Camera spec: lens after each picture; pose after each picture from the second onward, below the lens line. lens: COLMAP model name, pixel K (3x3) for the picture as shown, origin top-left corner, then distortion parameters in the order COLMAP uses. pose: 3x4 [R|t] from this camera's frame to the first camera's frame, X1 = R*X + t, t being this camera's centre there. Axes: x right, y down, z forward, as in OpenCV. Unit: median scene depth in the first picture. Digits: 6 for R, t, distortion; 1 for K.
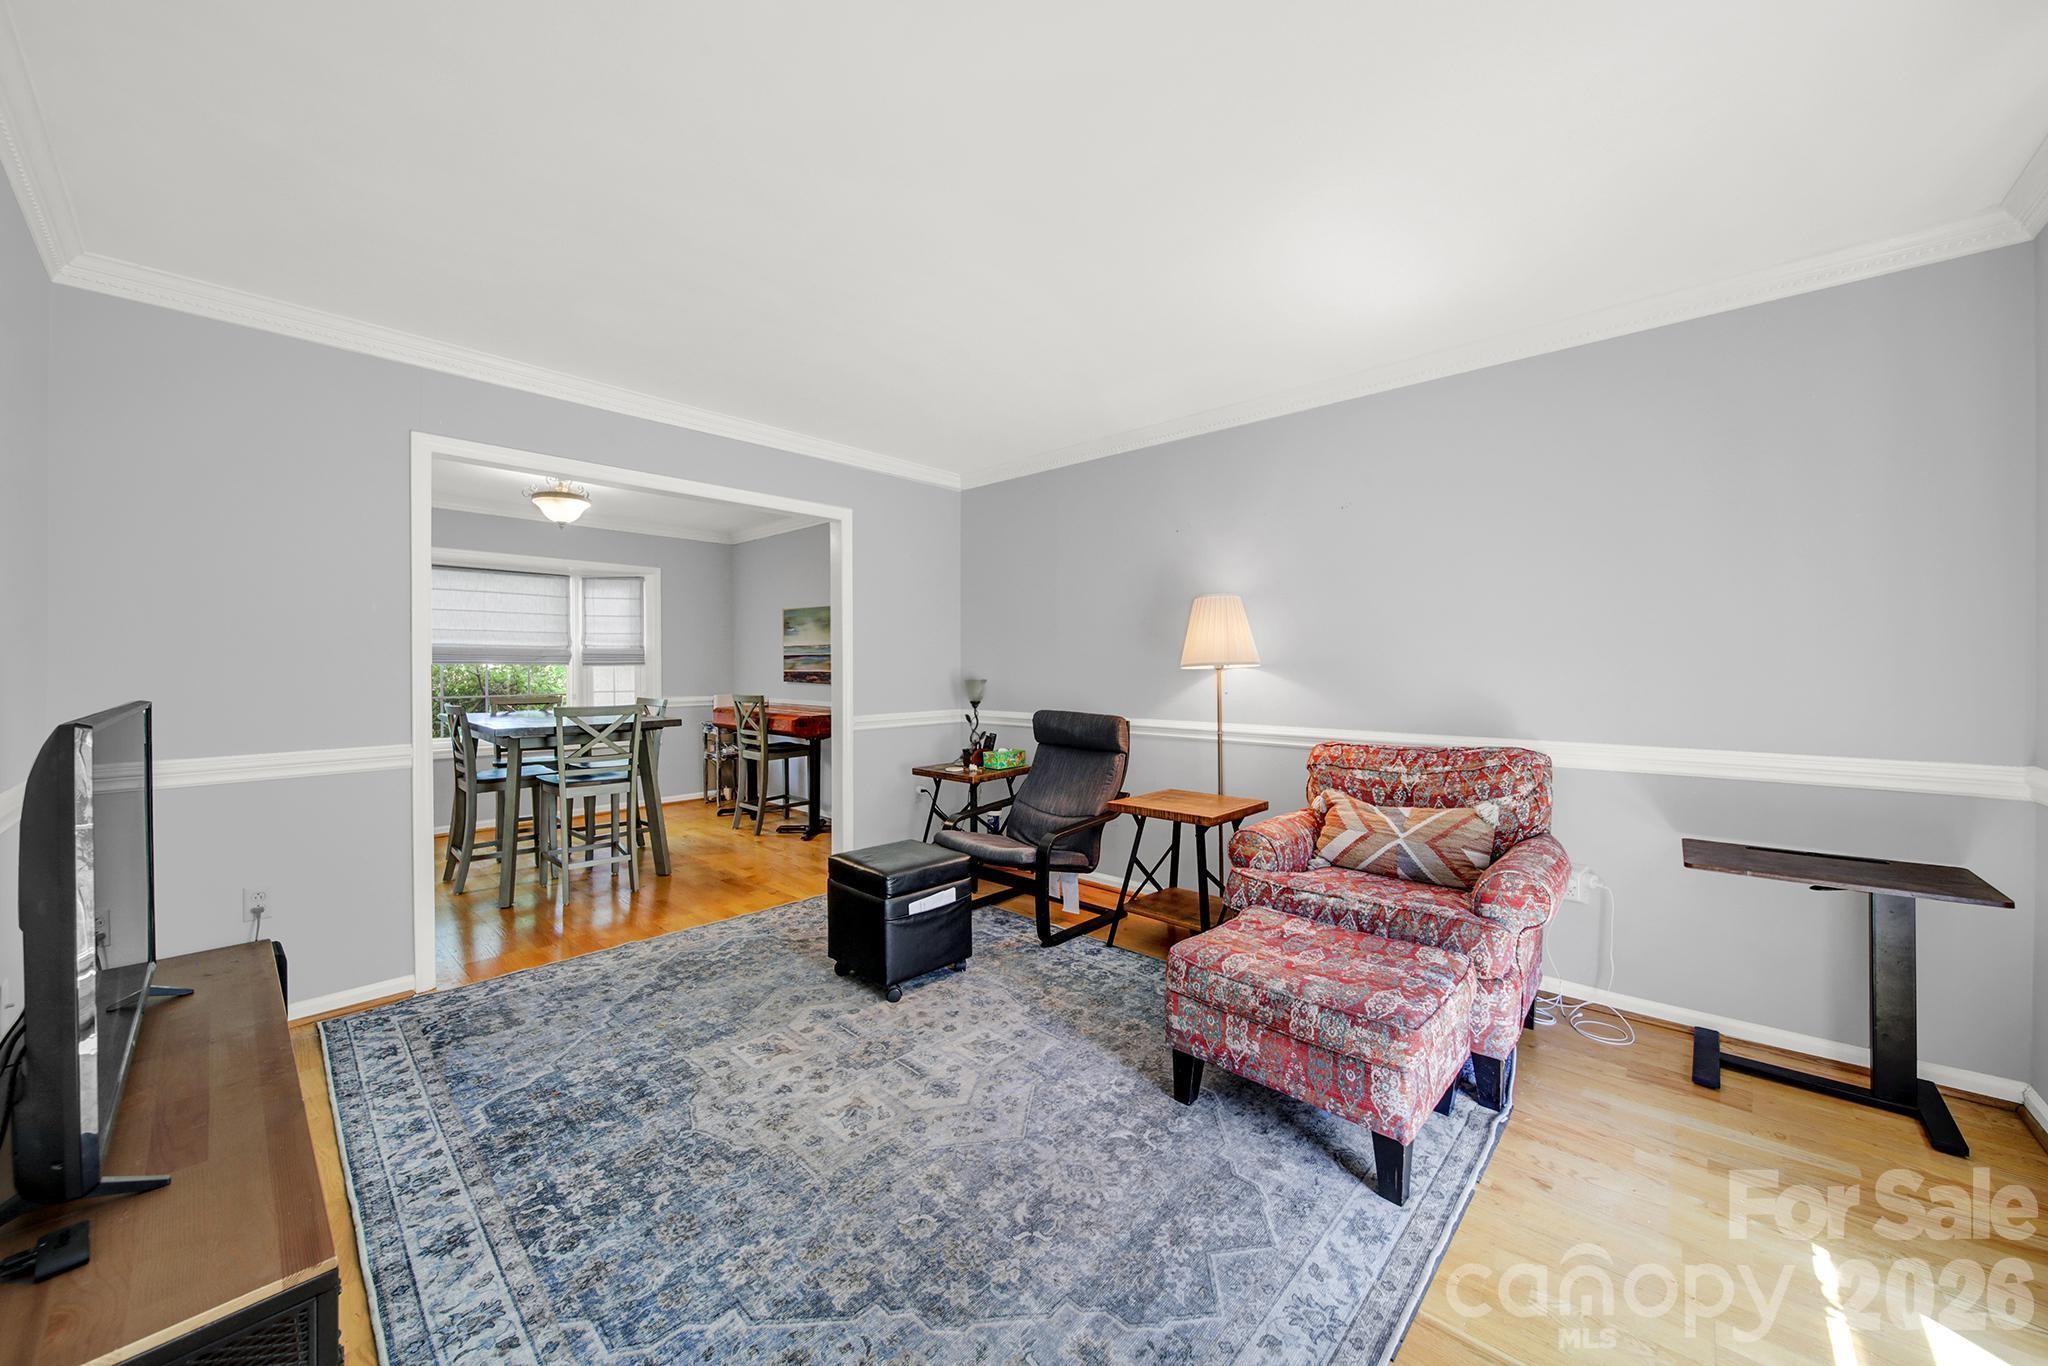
lens RADIAL K [[738.3, 0, 1024.2], [0, 738.3, 665.4], [0, 0, 1]] dist [0.001105, -0.002191]
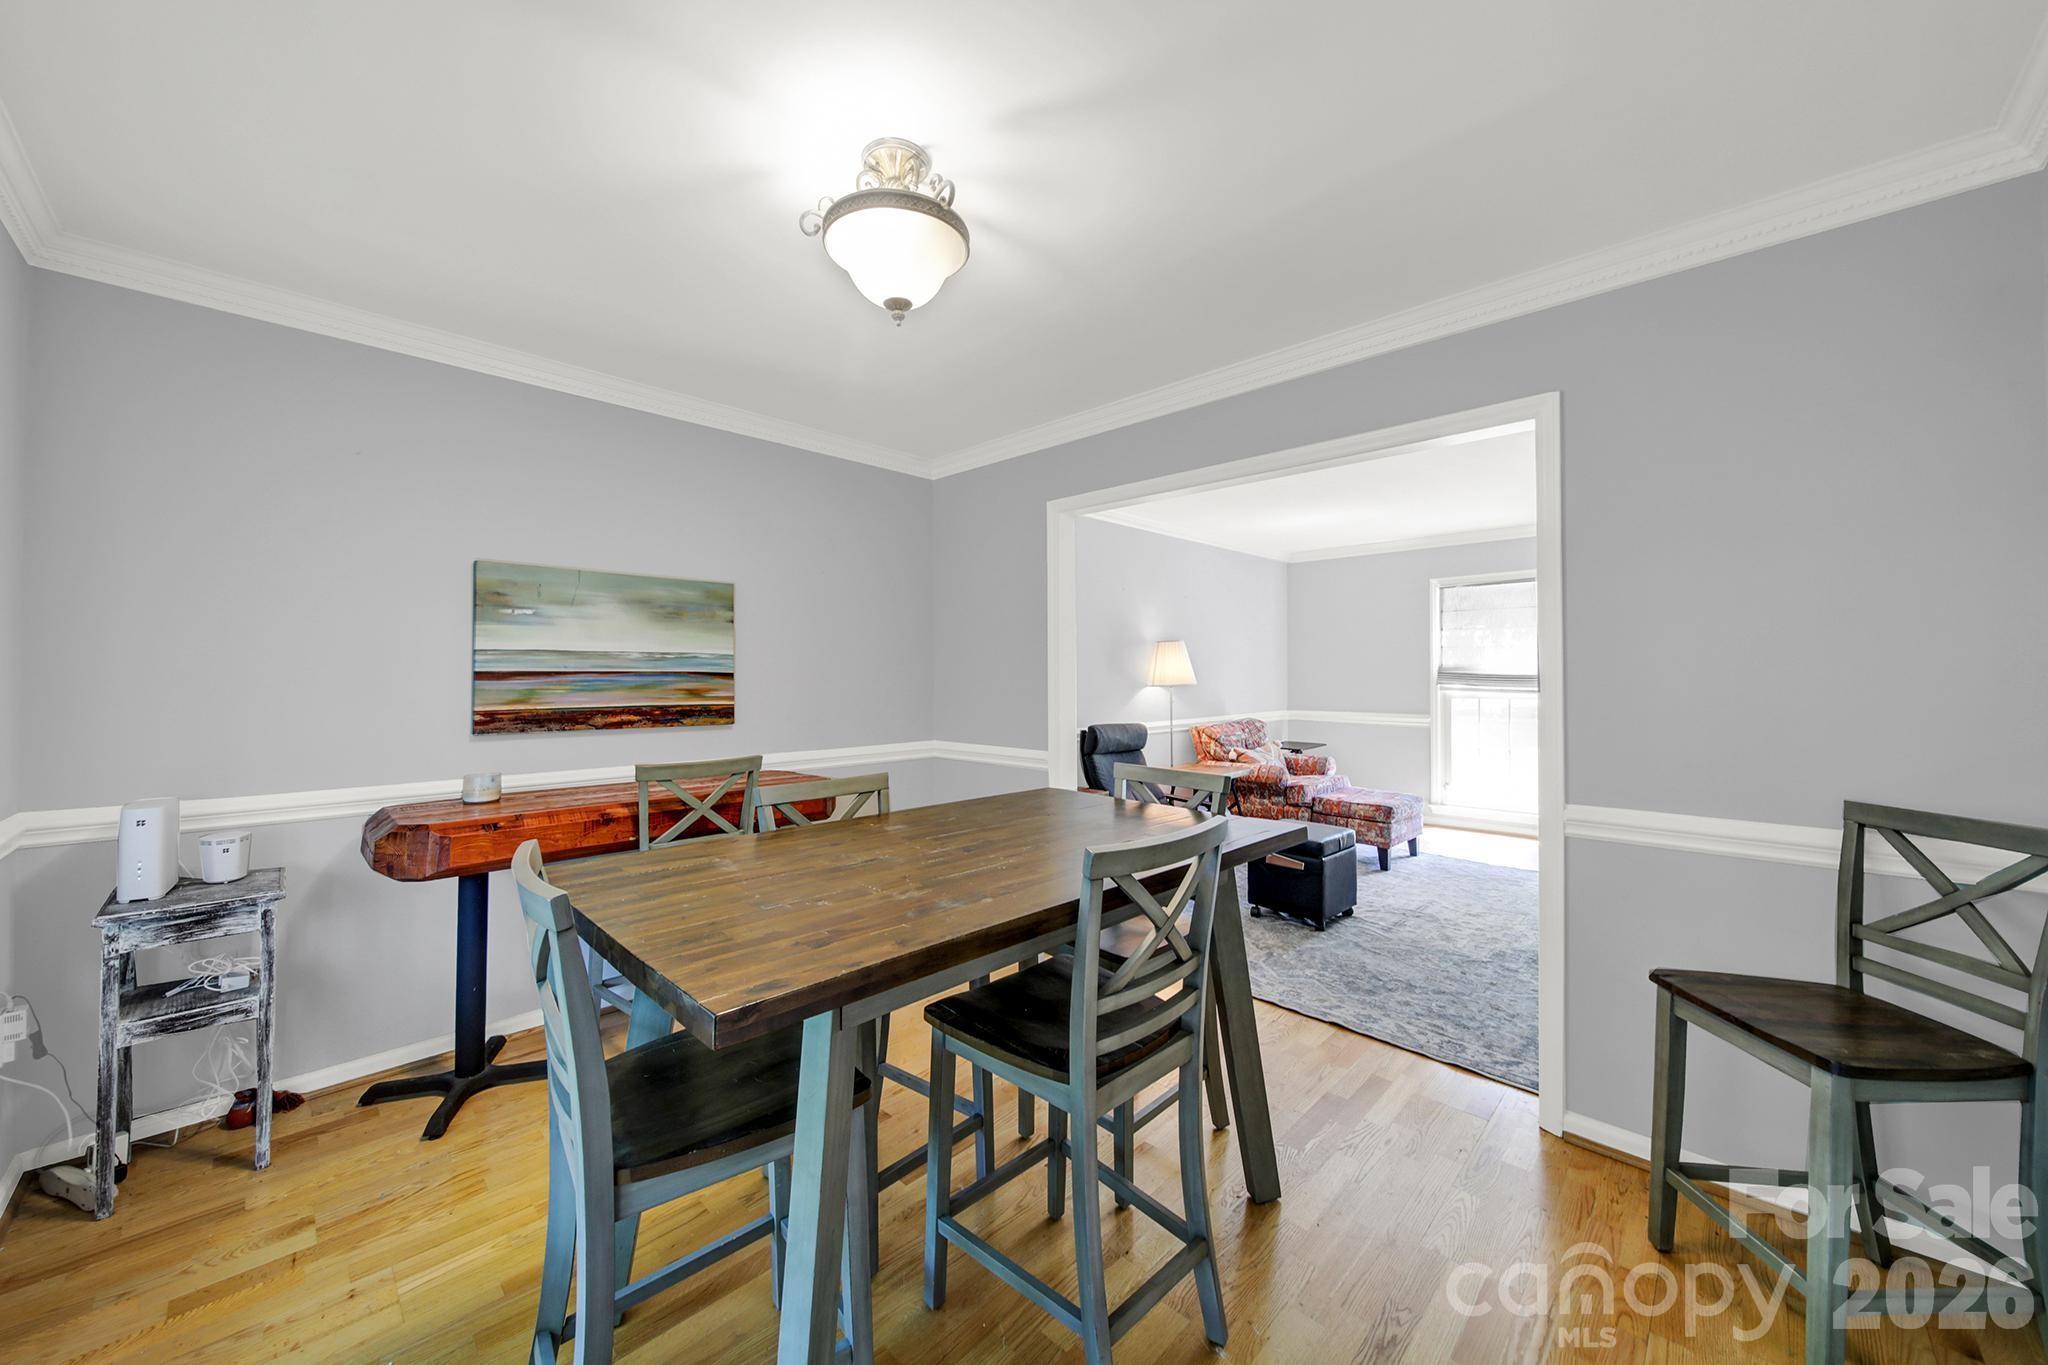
lens RADIAL K [[744.7, 0, 1021.3], [0, 744.7, 677.4], [0, 0, 1]] dist [0.000128, -0.001768]
pose [[0.032108, -0.004086, 0.999476, -1.326481], [0.001979, 0.999990, 0.004024, -0.020783], [-0.999482, 0.001849, 0.032116, 1.267783]]
